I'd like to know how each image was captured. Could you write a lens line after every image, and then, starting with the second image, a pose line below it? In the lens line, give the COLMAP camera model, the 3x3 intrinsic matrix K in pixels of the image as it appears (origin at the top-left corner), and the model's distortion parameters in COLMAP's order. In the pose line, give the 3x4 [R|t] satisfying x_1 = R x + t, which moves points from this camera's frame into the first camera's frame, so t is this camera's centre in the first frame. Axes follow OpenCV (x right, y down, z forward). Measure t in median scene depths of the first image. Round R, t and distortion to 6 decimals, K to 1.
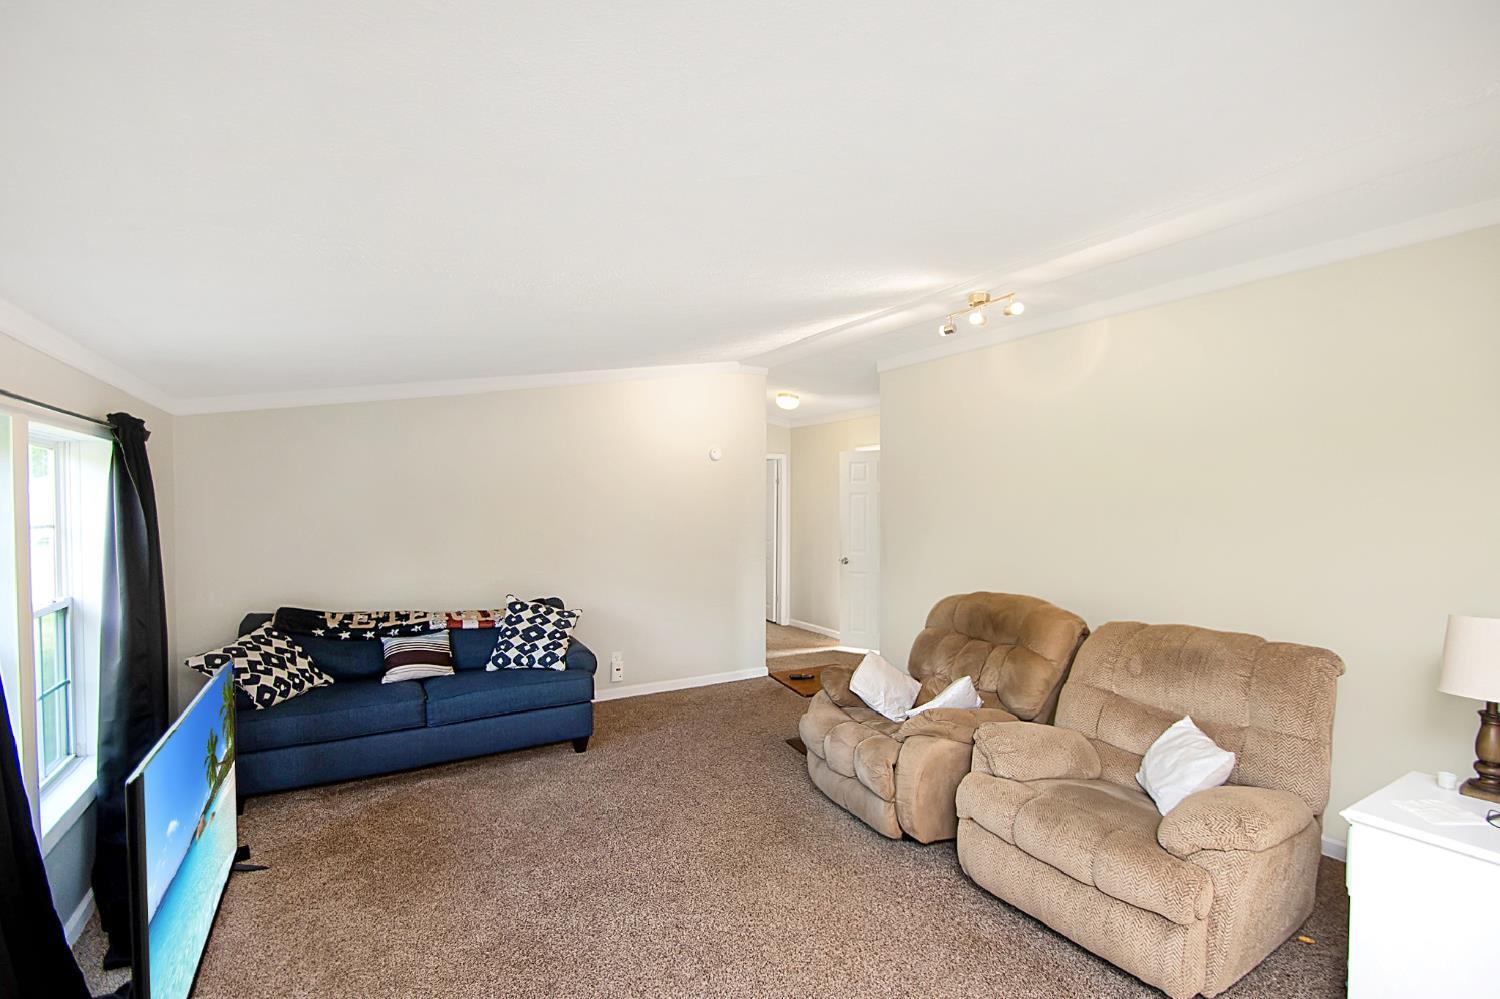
lens RADIAL K [[685.5, 0, 759.6], [0, 685.5, 508.7], [0, 0, 1]] dist [0.002826, -0.000119]
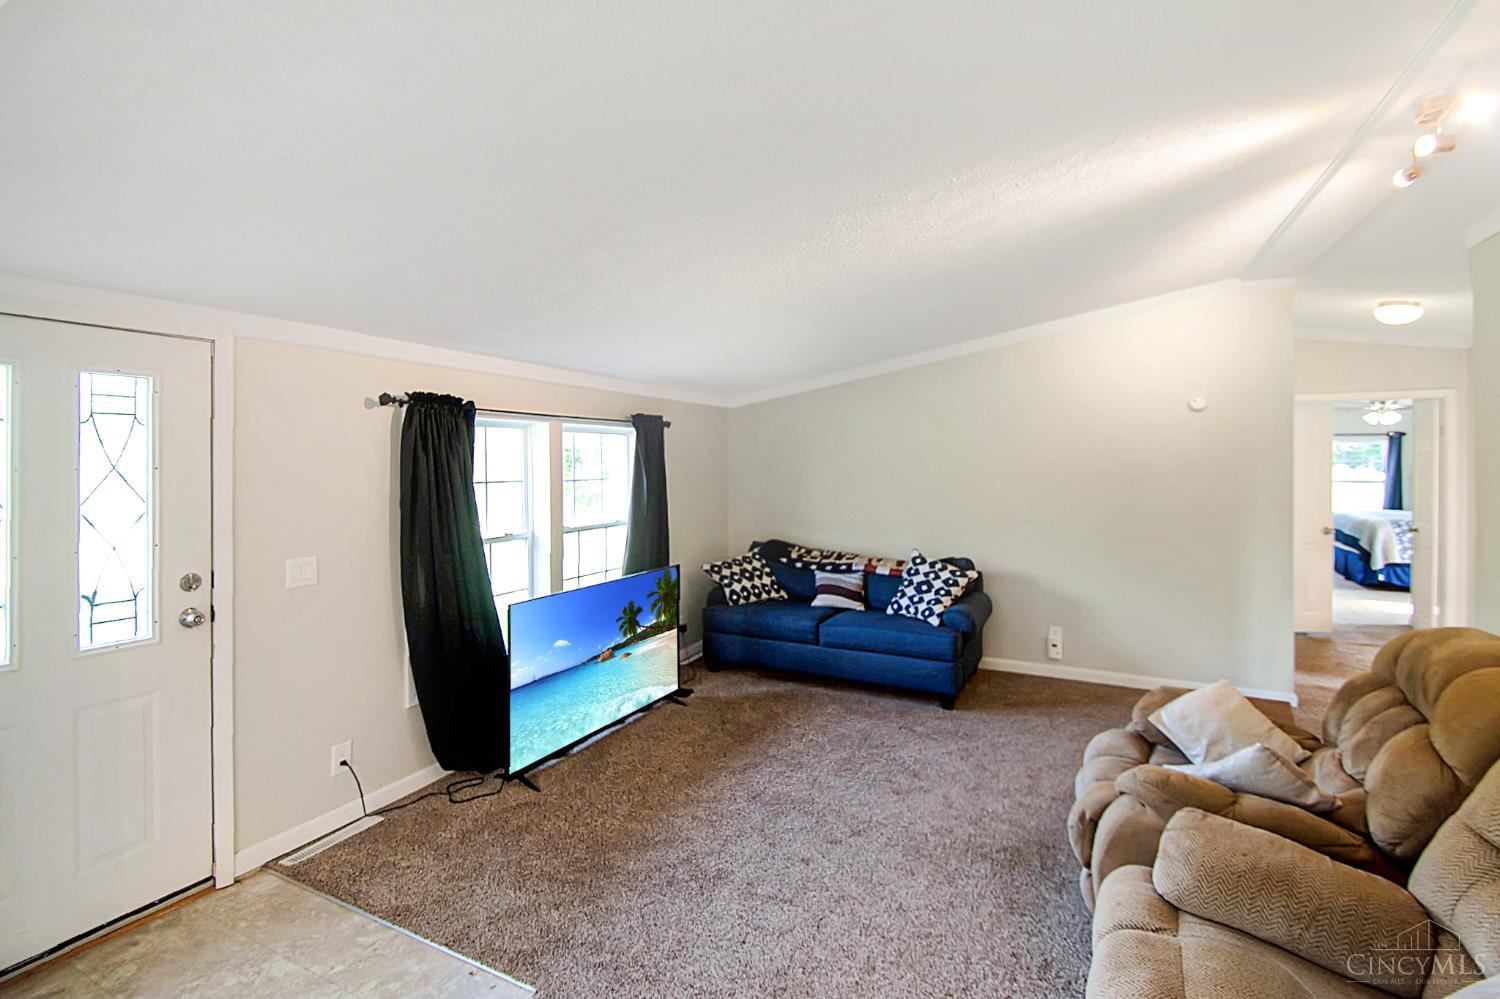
lens RADIAL K [[679.3, 0, 757.4], [0, 679.3, 465.6], [0, 0, 1]] dist [0.000211, -0.000261]
pose [[0.547562, 0.003932, -0.836756, 0.434247], [-0.006956, 0.999976, 0.000147, -0.006704], [0.836736, 0.005739, 0.547576, 0.205854]]
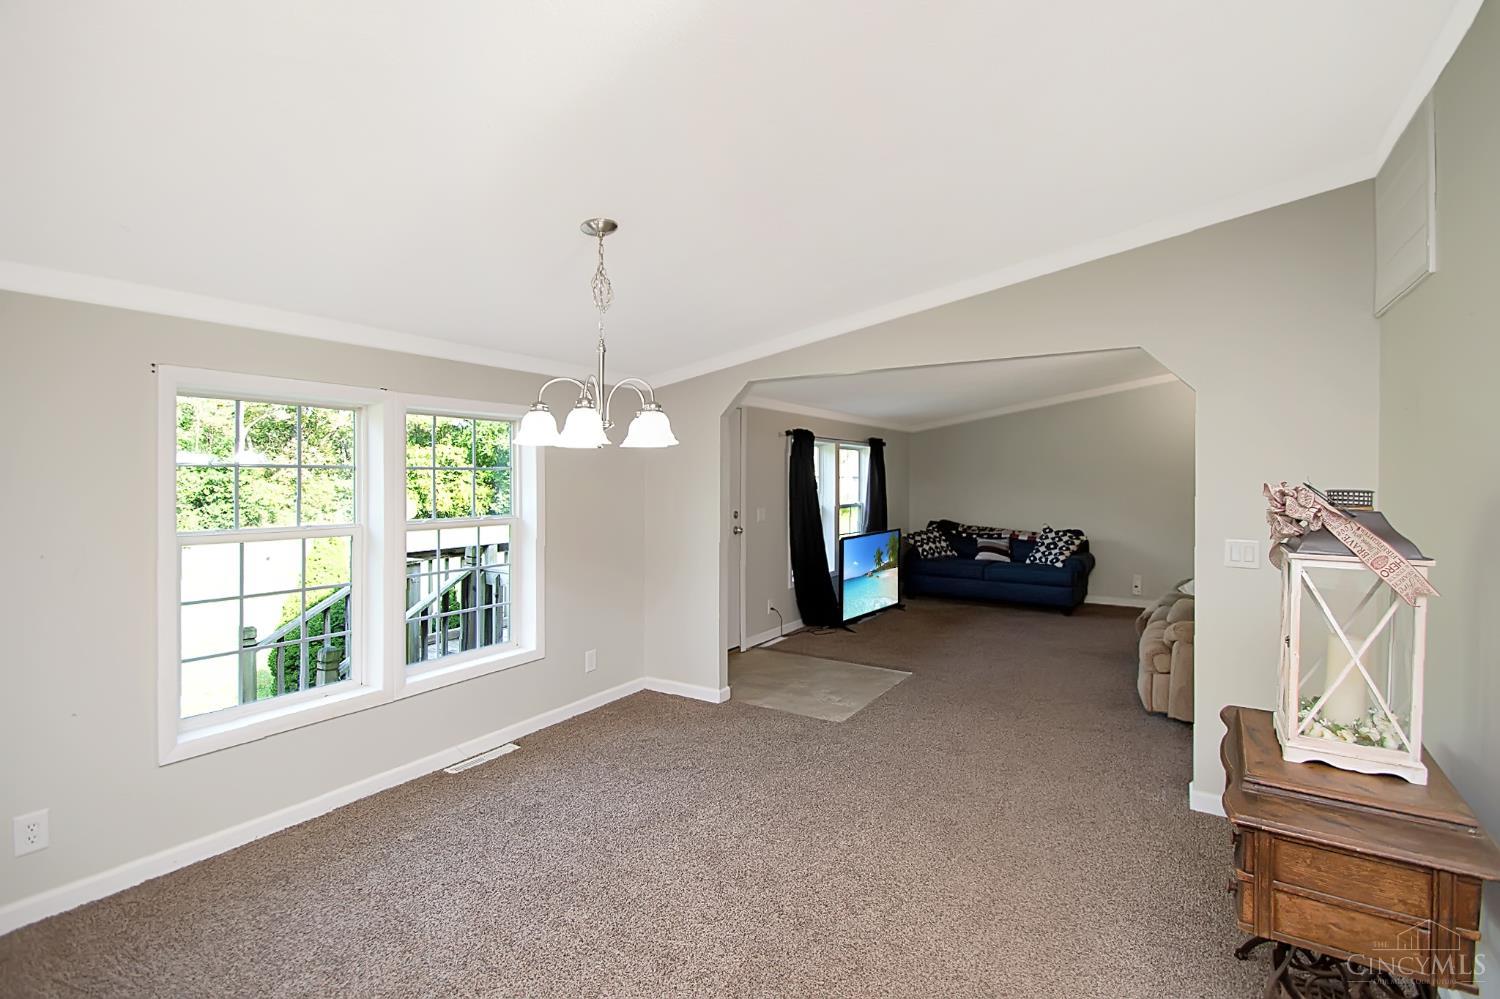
lens RADIAL K [[685.5, 0, 759.6], [0, 685.5, 508.7], [0, 0, 1]] dist [0.002826, -0.000119]
pose [[0.459118, 0.045909, -0.887188, 0.901738], [-0.015684, 0.998927, 0.043574, 0.024880], [0.888237, -0.006092, 0.459346, -0.471571]]
